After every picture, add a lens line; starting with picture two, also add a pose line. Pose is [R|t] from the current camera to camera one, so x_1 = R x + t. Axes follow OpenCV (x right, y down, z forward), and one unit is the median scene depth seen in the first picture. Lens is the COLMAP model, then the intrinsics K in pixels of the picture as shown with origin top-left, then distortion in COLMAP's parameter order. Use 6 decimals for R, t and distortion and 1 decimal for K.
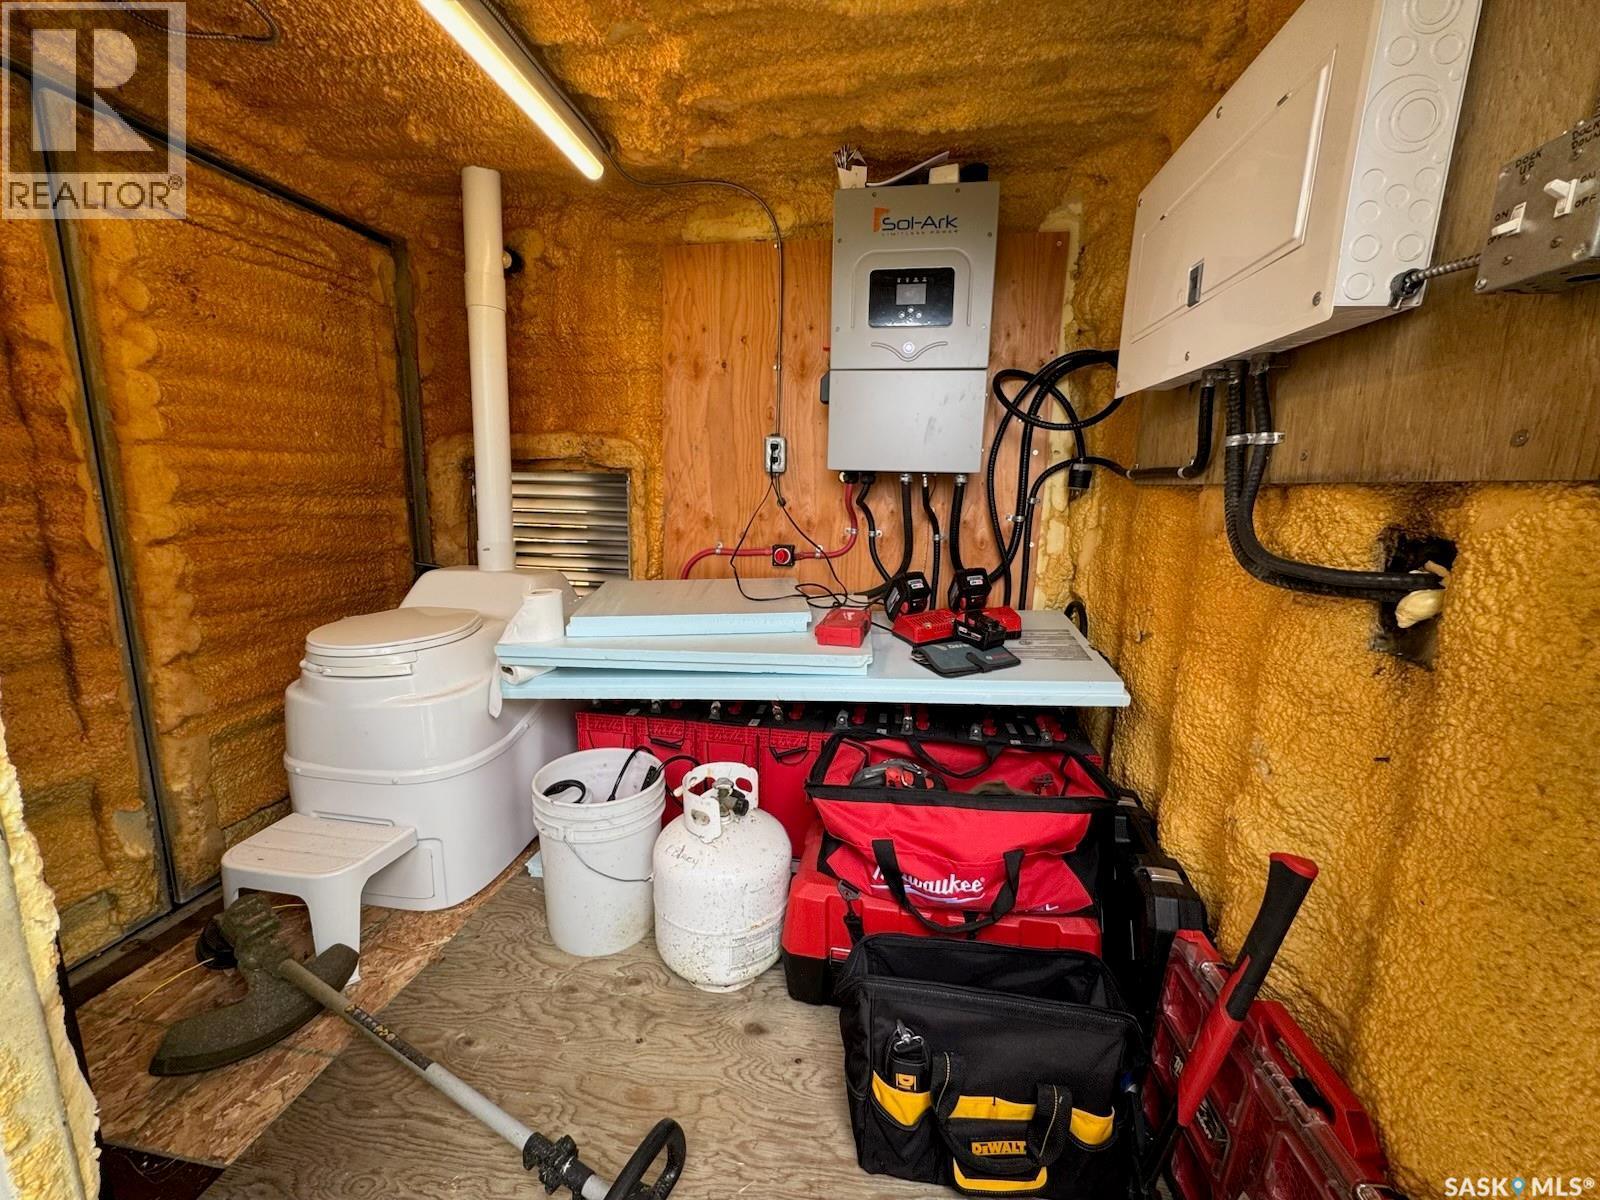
lens RADIAL K [[639.3, 0, 800.0], [0, 639.3, 600.0], [0, 0, 1]] dist [-0.002553, 0.000148]
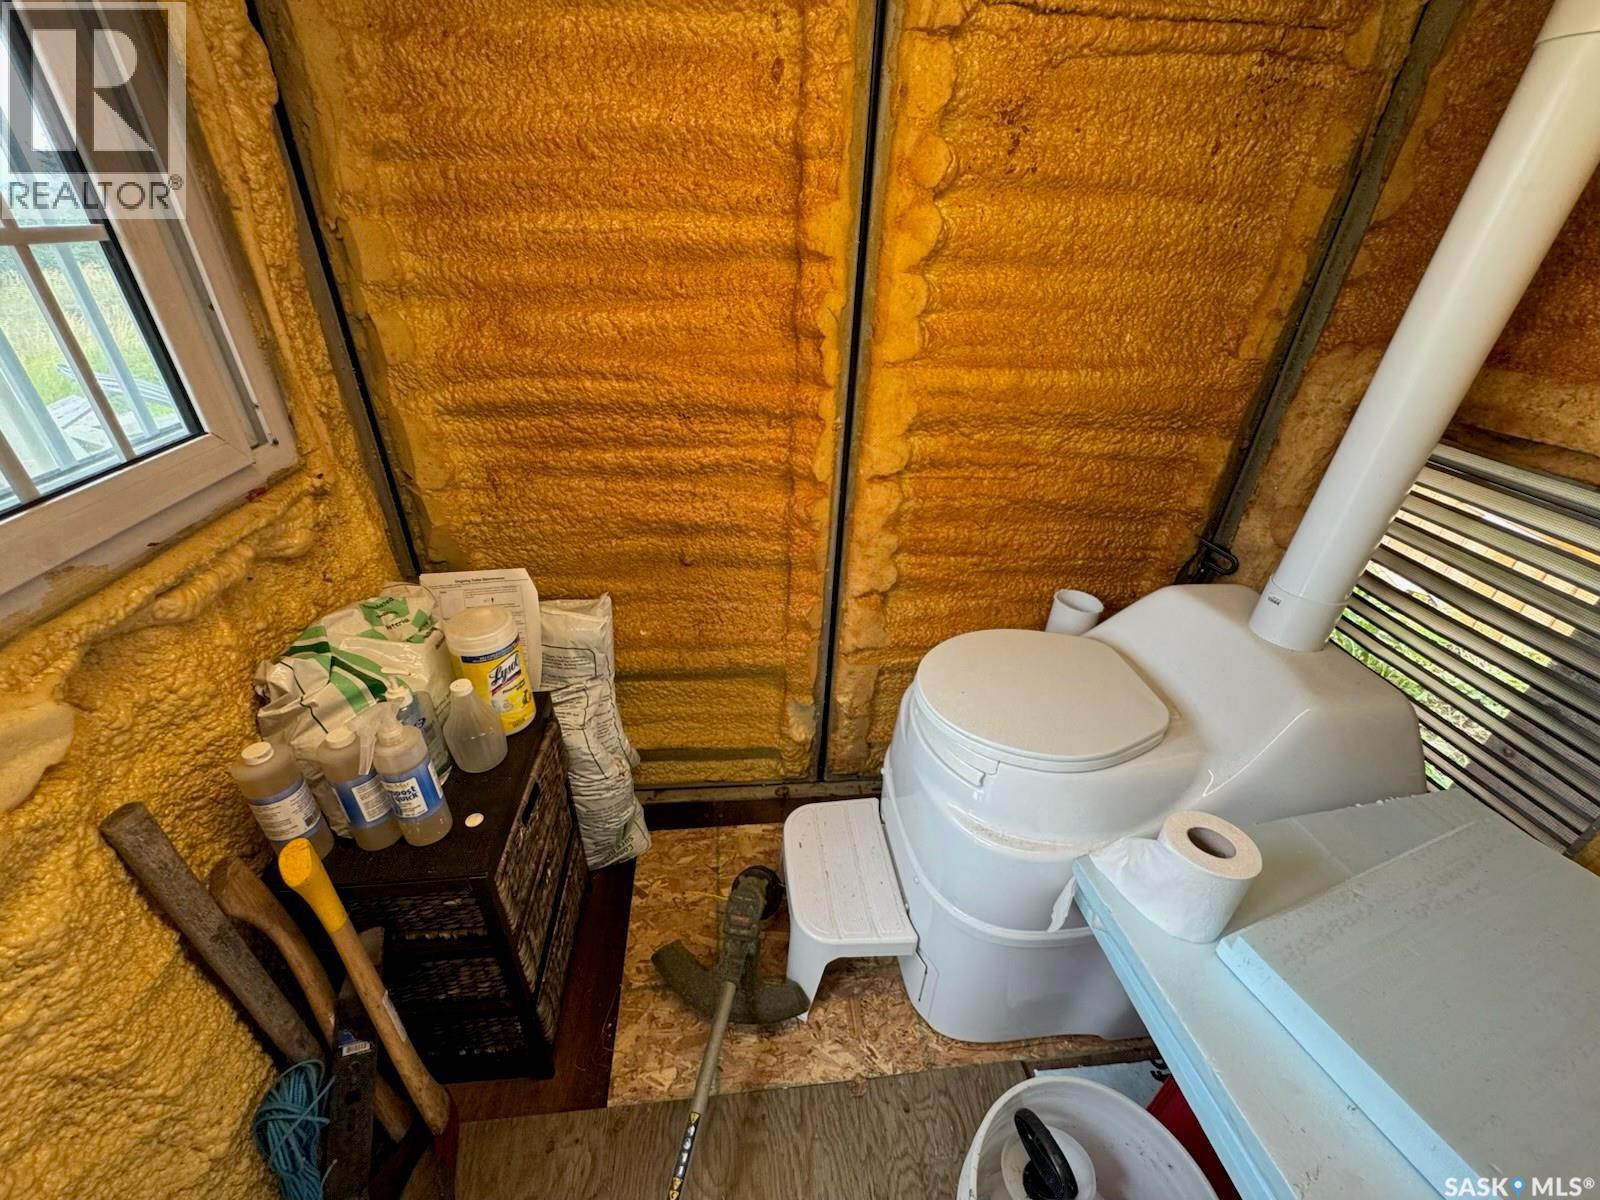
lens RADIAL K [[639.3, 0, 800.0], [0, 639.3, 600.0], [0, 0, 1]] dist [-0.002553, 0.000148]
pose [[0.260420, 0.477869, -0.838941, -0.182962], [-0.207897, 0.876294, 0.434612, -0.285554], [0.942847, 0.061231, 0.327552, 0.564817]]
